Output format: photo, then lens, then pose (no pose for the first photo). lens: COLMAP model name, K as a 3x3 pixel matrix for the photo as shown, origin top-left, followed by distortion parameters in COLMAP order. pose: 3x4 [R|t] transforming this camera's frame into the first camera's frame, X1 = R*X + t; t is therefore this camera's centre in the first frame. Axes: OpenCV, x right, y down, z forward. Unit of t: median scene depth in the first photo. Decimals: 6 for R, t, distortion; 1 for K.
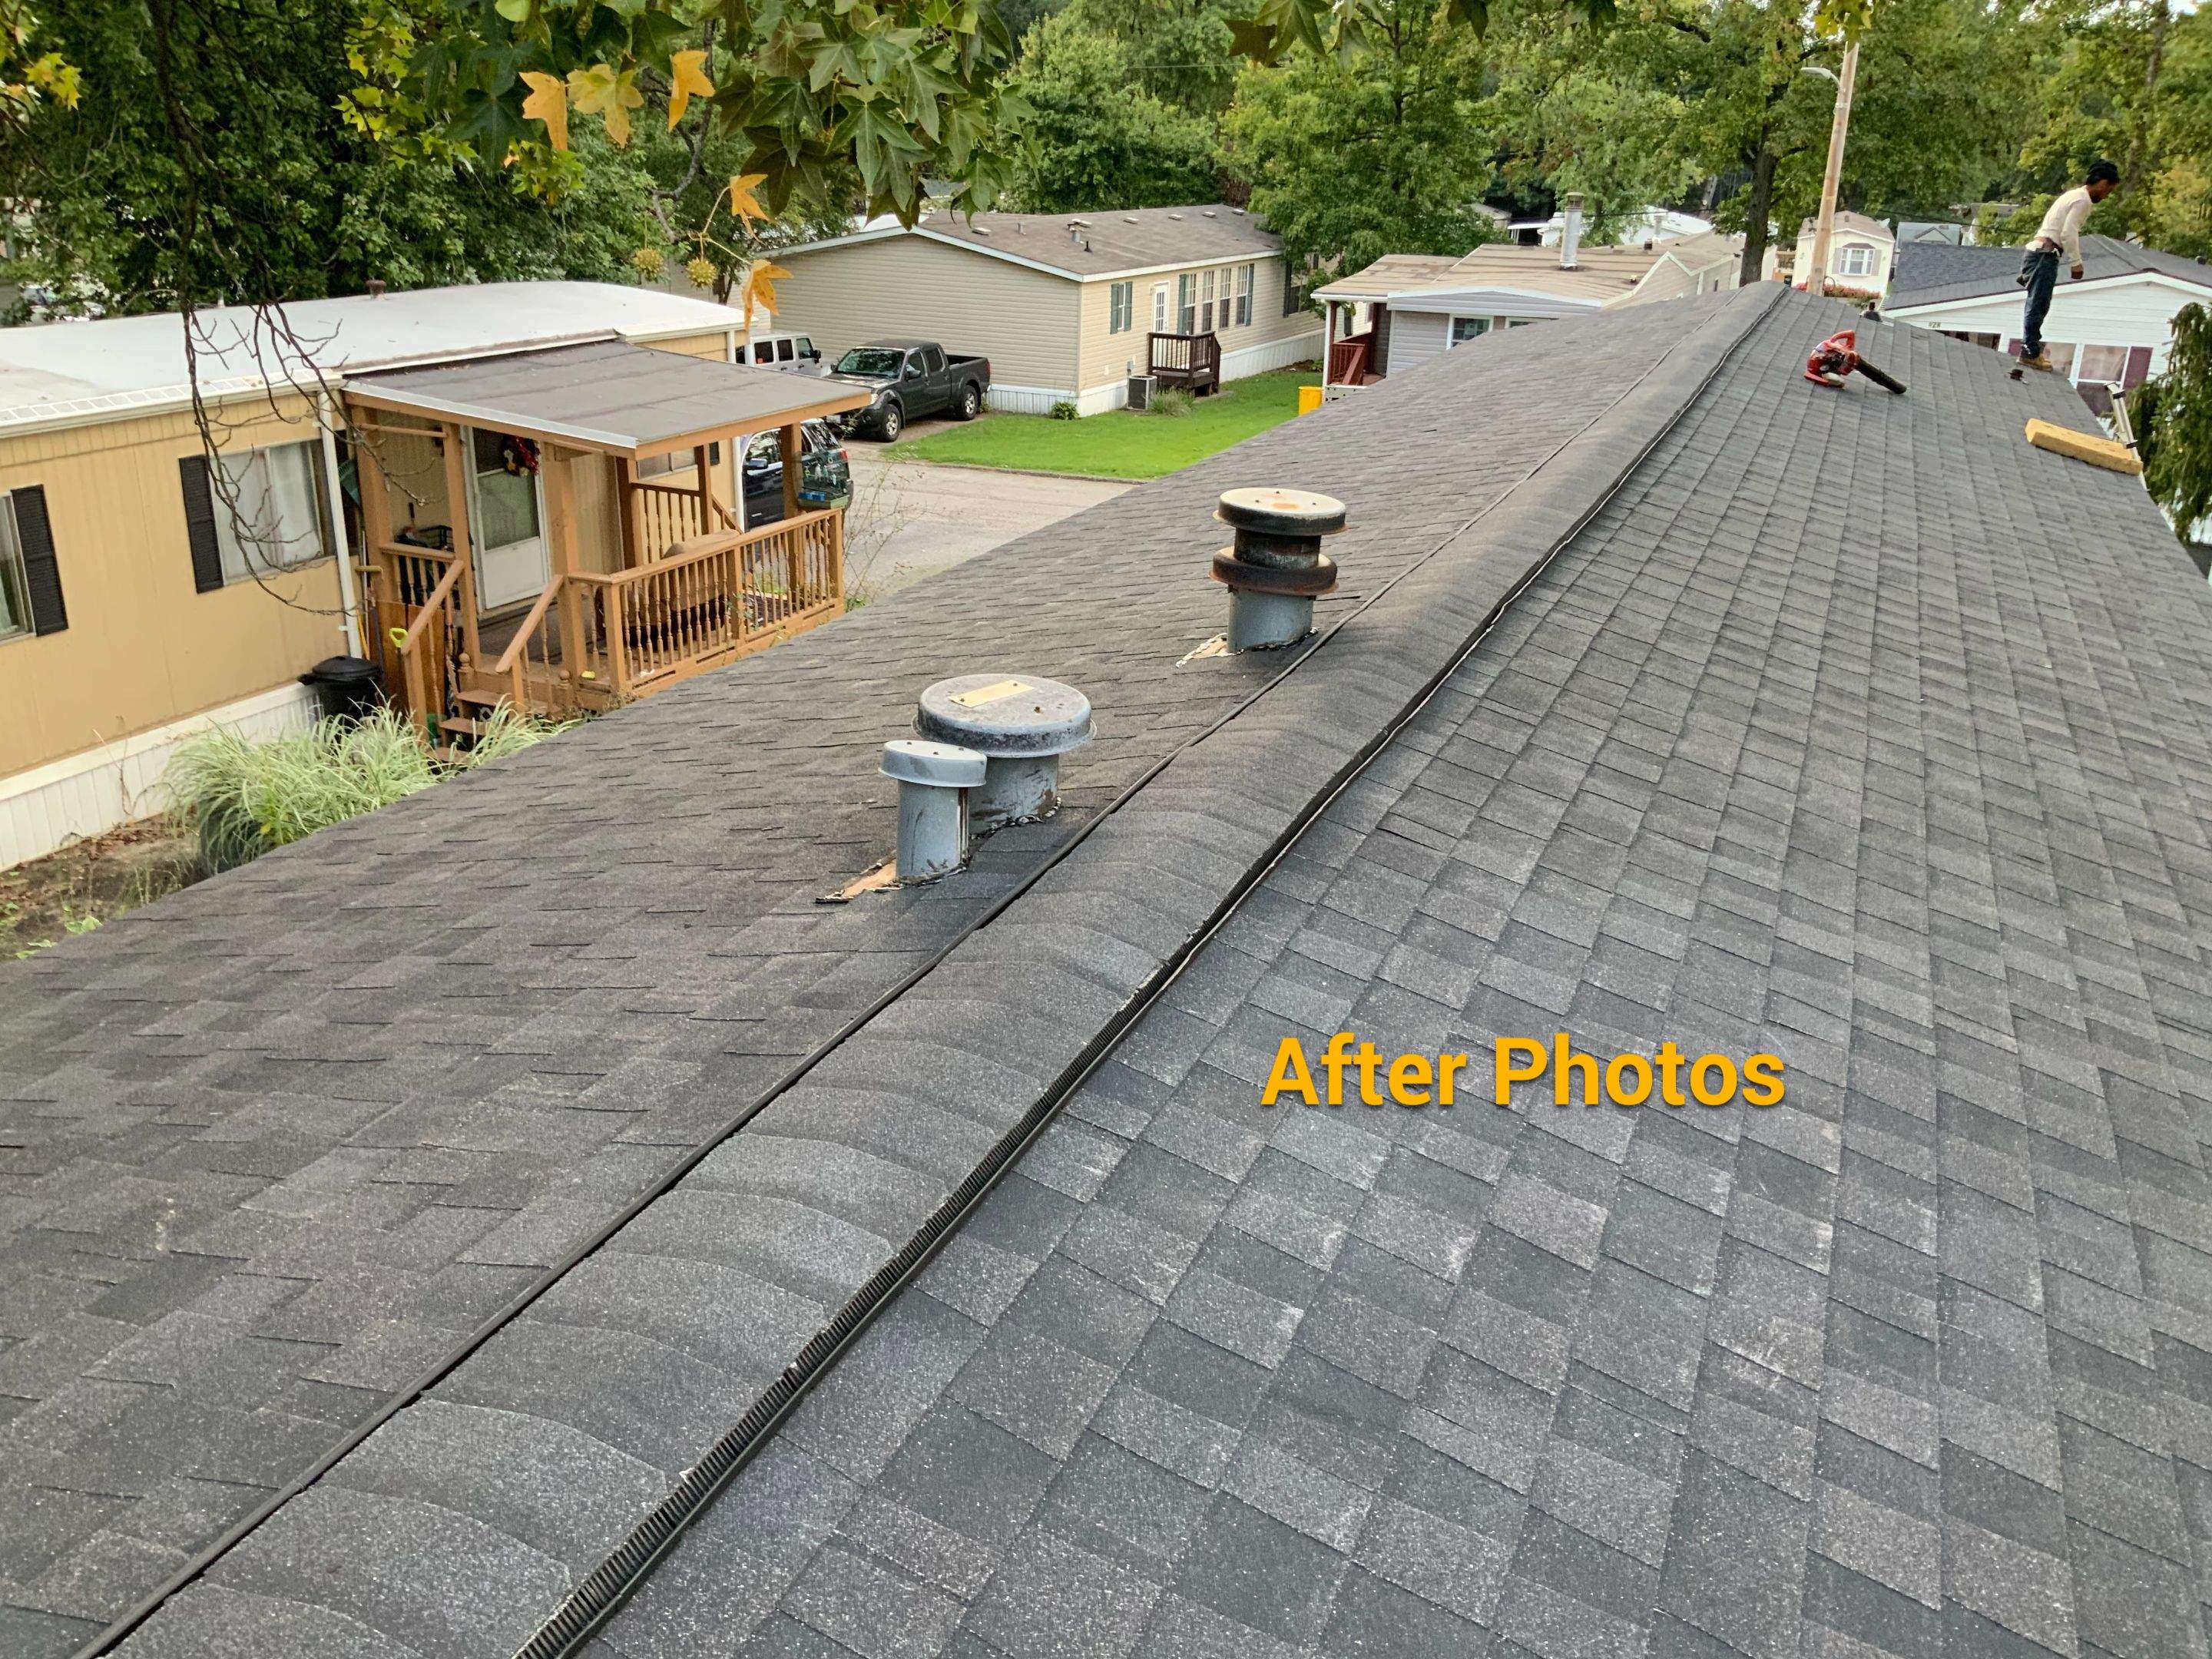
lens RADIAL K [[1817.9, 0, 1110.2], [0, 1817.9, 850.8], [0, 0, 1]] dist [0.128699, -0.243568]
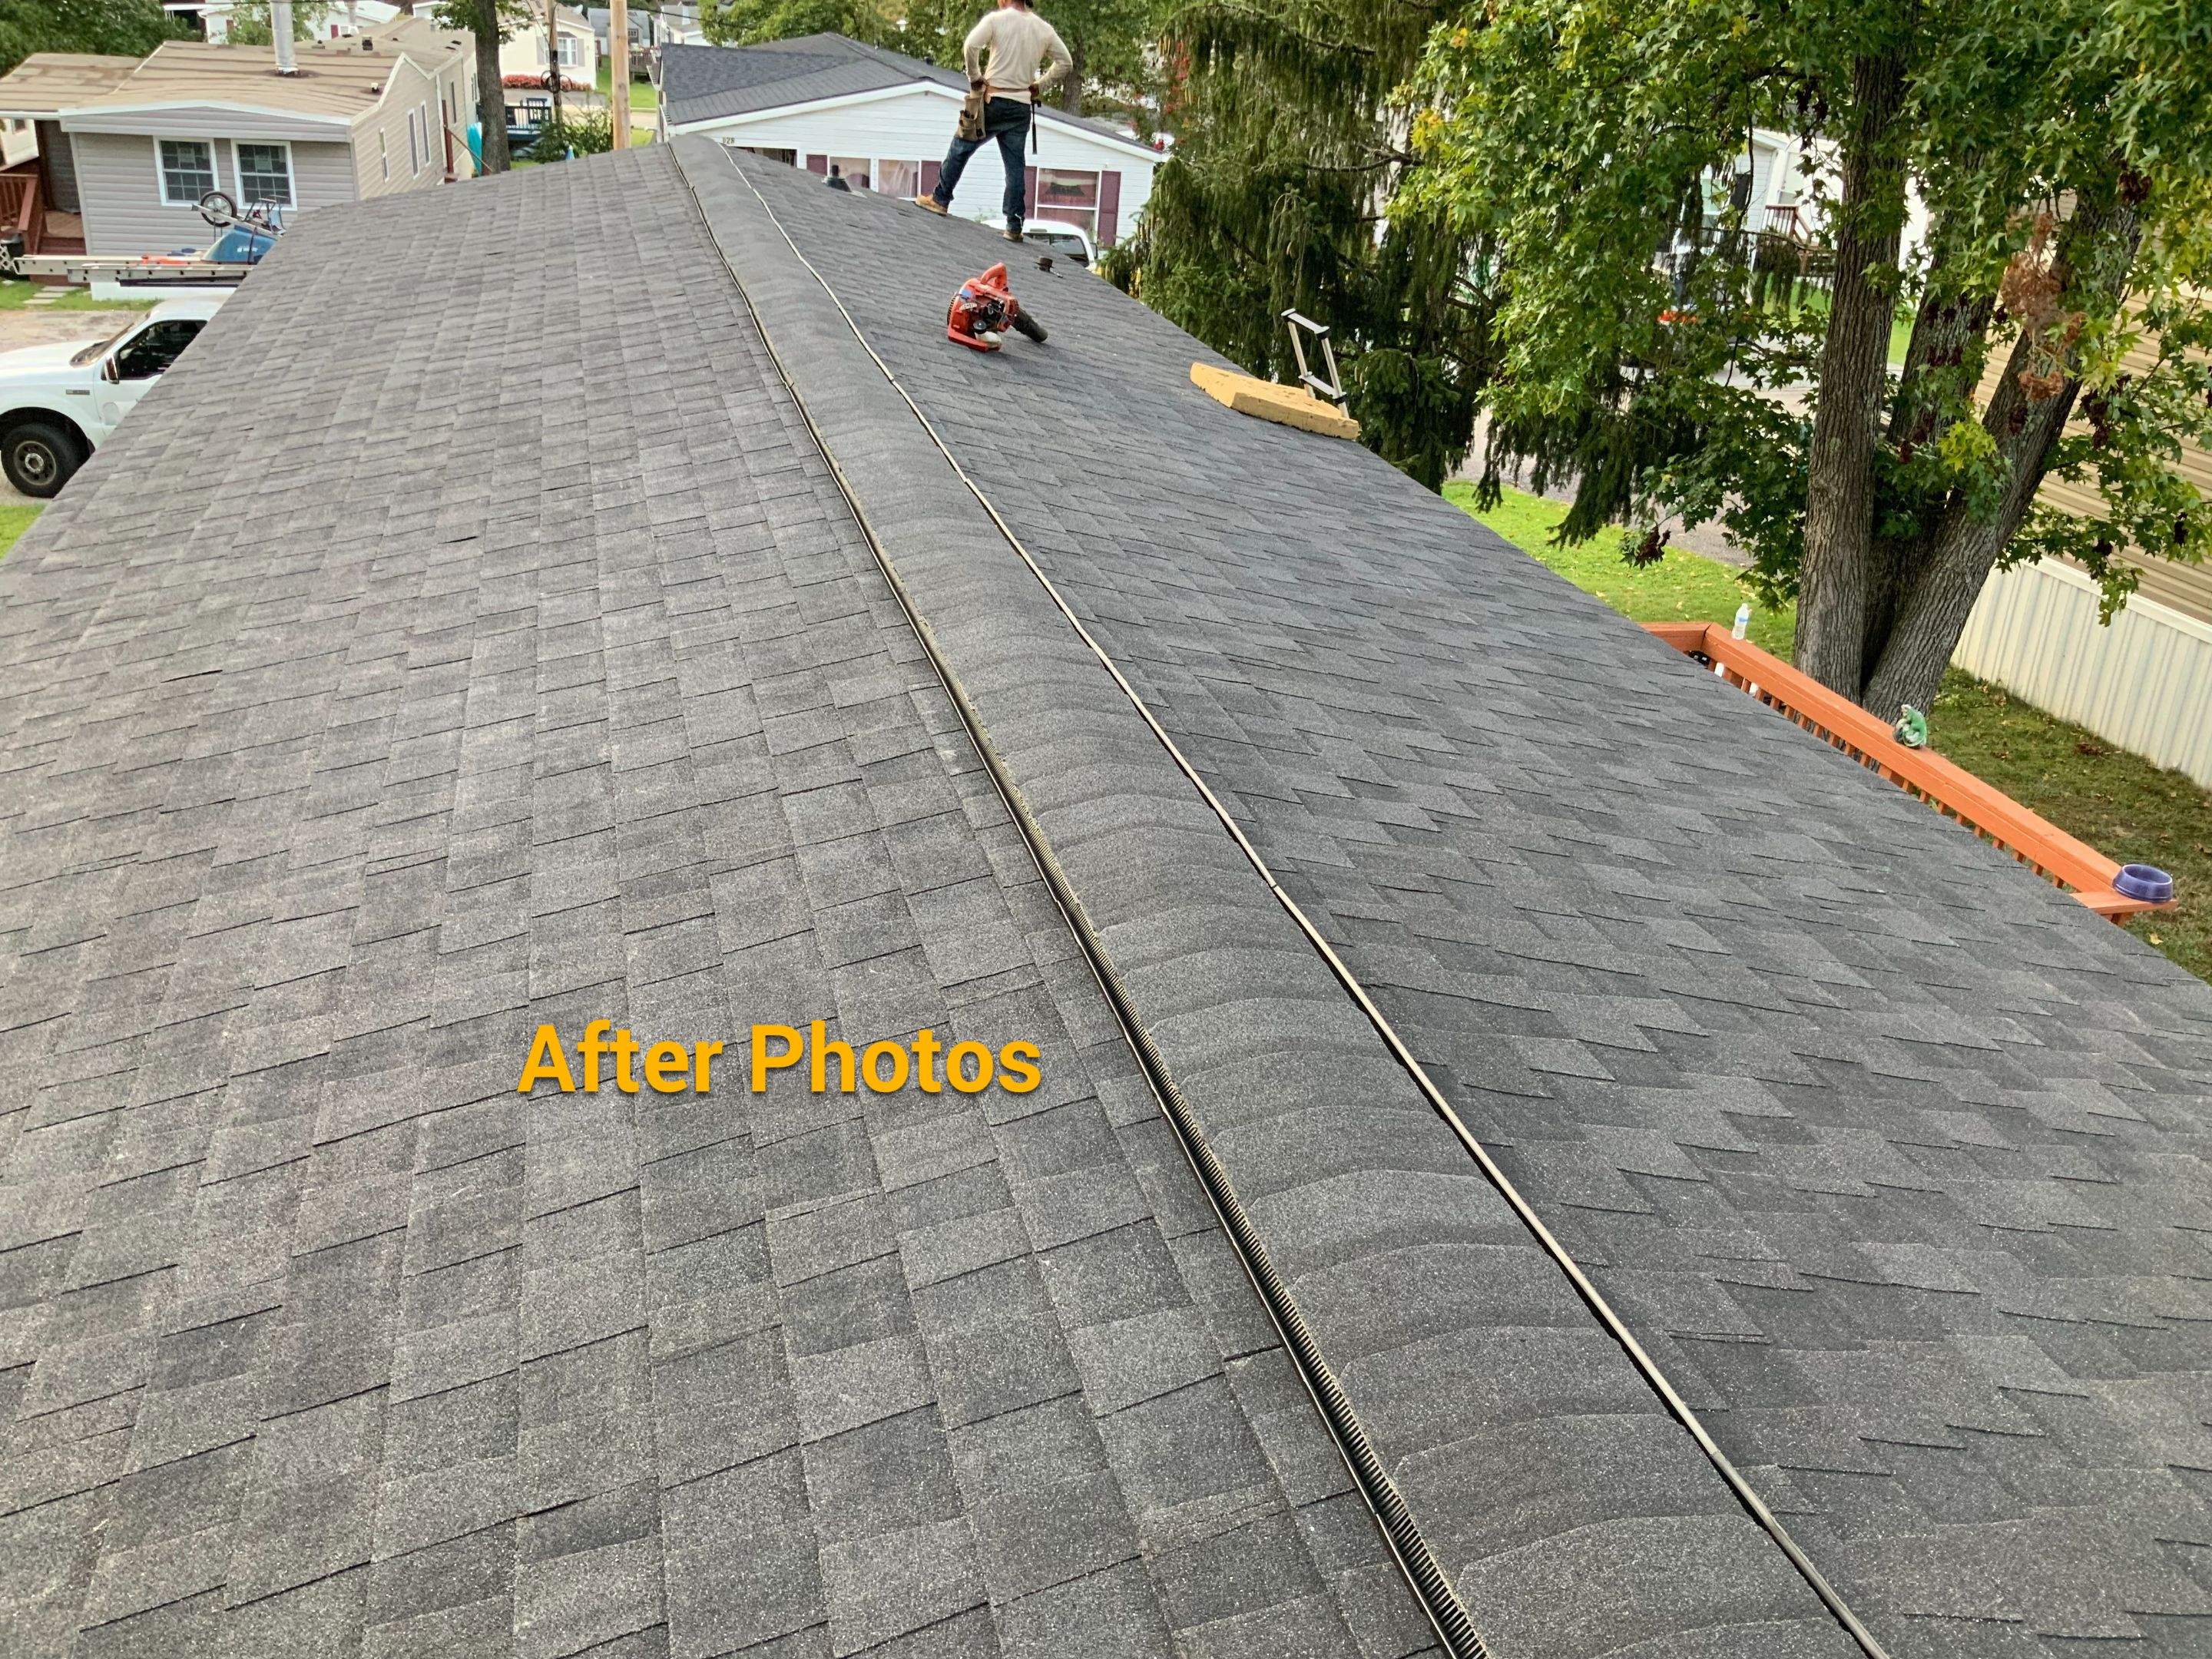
lens RADIAL K [[1821.3, 0, 1100.1], [0, 1821.3, 838.7], [0, 0, 1]] dist [0.129208, -0.270045]
pose [[0.799561, -0.231246, 0.554281, 0.010036], [0.175991, 0.972602, 0.151900, -0.138018], [-0.574221, -0.023905, 0.818351, 0.340458]]
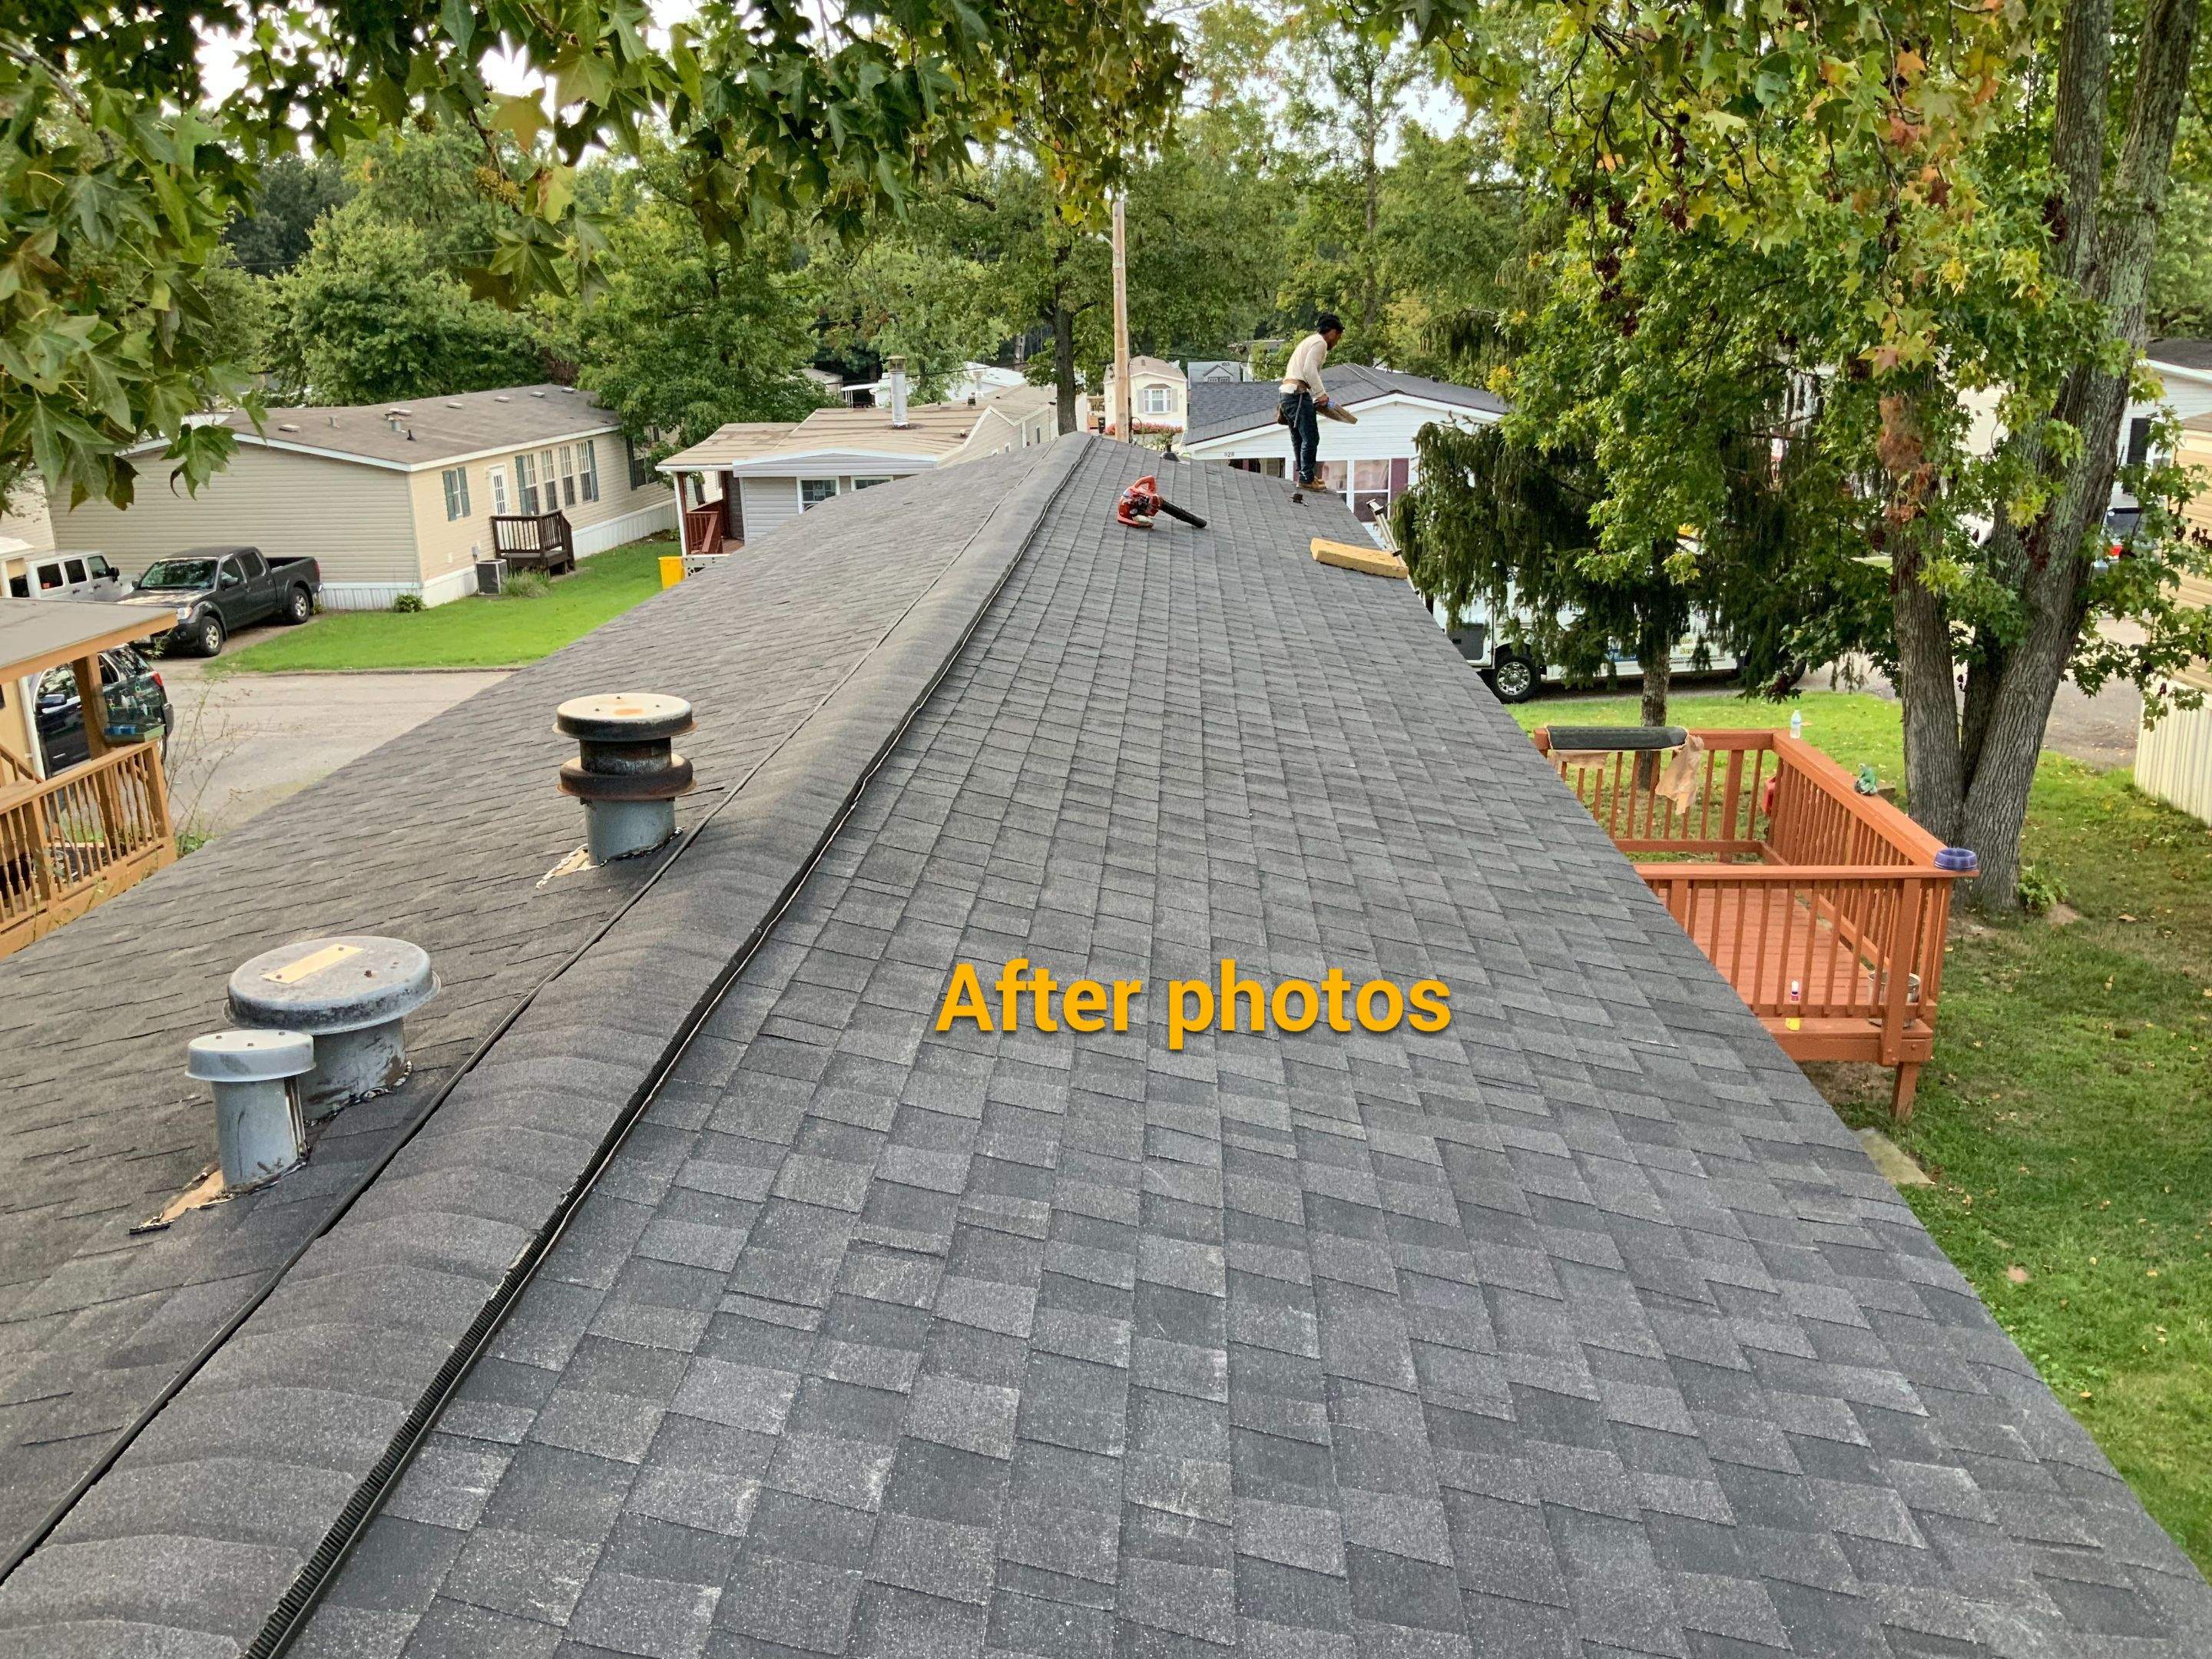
lens RADIAL K [[1821.3, 0, 1100.1], [0, 1821.3, 838.7], [0, 0, 1]] dist [0.129208, -0.270045]
pose [[0.941615, -0.141044, 0.305724, 0.007535], [0.167252, 0.984016, -0.061157, -0.005851], [-0.292211, 0.108720, 0.950154, -0.001801]]
